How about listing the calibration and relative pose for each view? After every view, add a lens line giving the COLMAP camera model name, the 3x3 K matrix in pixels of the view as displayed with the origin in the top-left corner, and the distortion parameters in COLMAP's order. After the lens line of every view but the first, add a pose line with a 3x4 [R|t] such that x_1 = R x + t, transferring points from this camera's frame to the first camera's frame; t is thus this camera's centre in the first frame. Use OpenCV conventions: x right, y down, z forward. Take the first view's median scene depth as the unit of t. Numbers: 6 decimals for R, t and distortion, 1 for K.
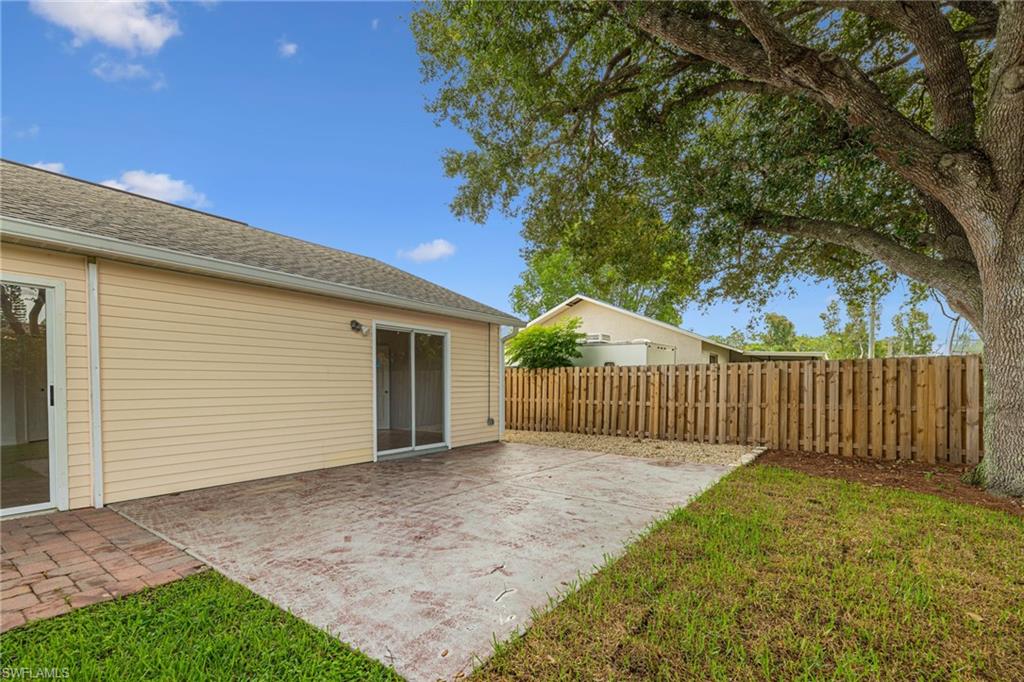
lens RADIAL K [[447.9, 0, 536.6], [0, 447.9, 392.0], [0, 0, 1]] dist [-0.000874, 0.000196]
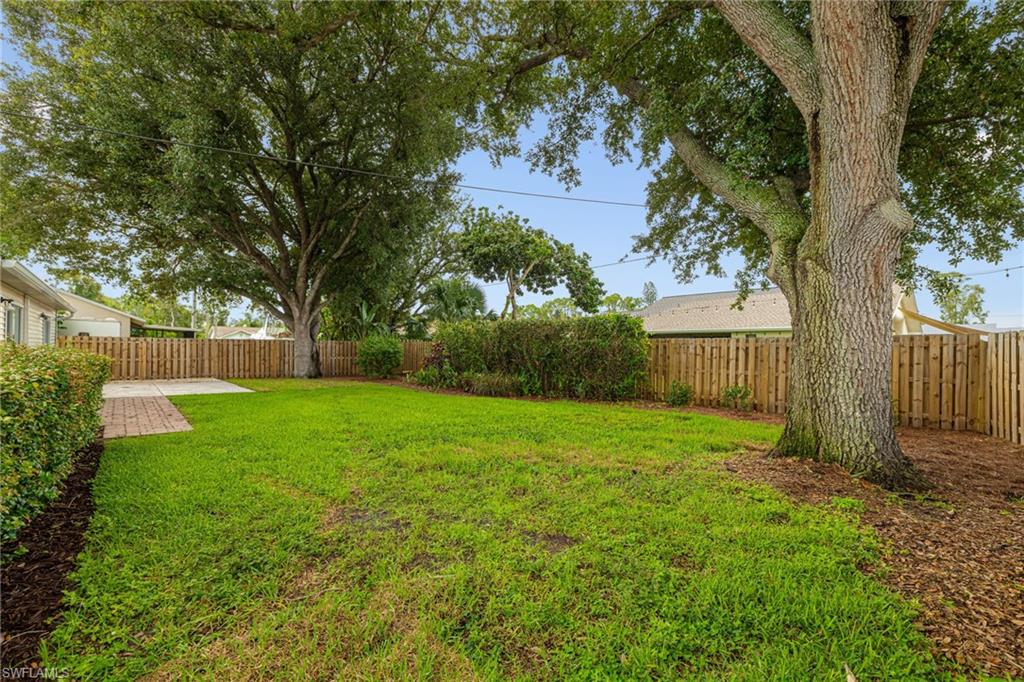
lens RADIAL K [[447.9, 0, 519.8], [0, 447.9, 348.2], [0, 0, 1]] dist [-0.000874, 0.000196]
pose [[0.238852, 0.006675, 0.971033, -1.307298], [0.006659, 0.999942, -0.008512, 0.007634], [-0.971033, 0.008499, 0.238794, -1.026850]]
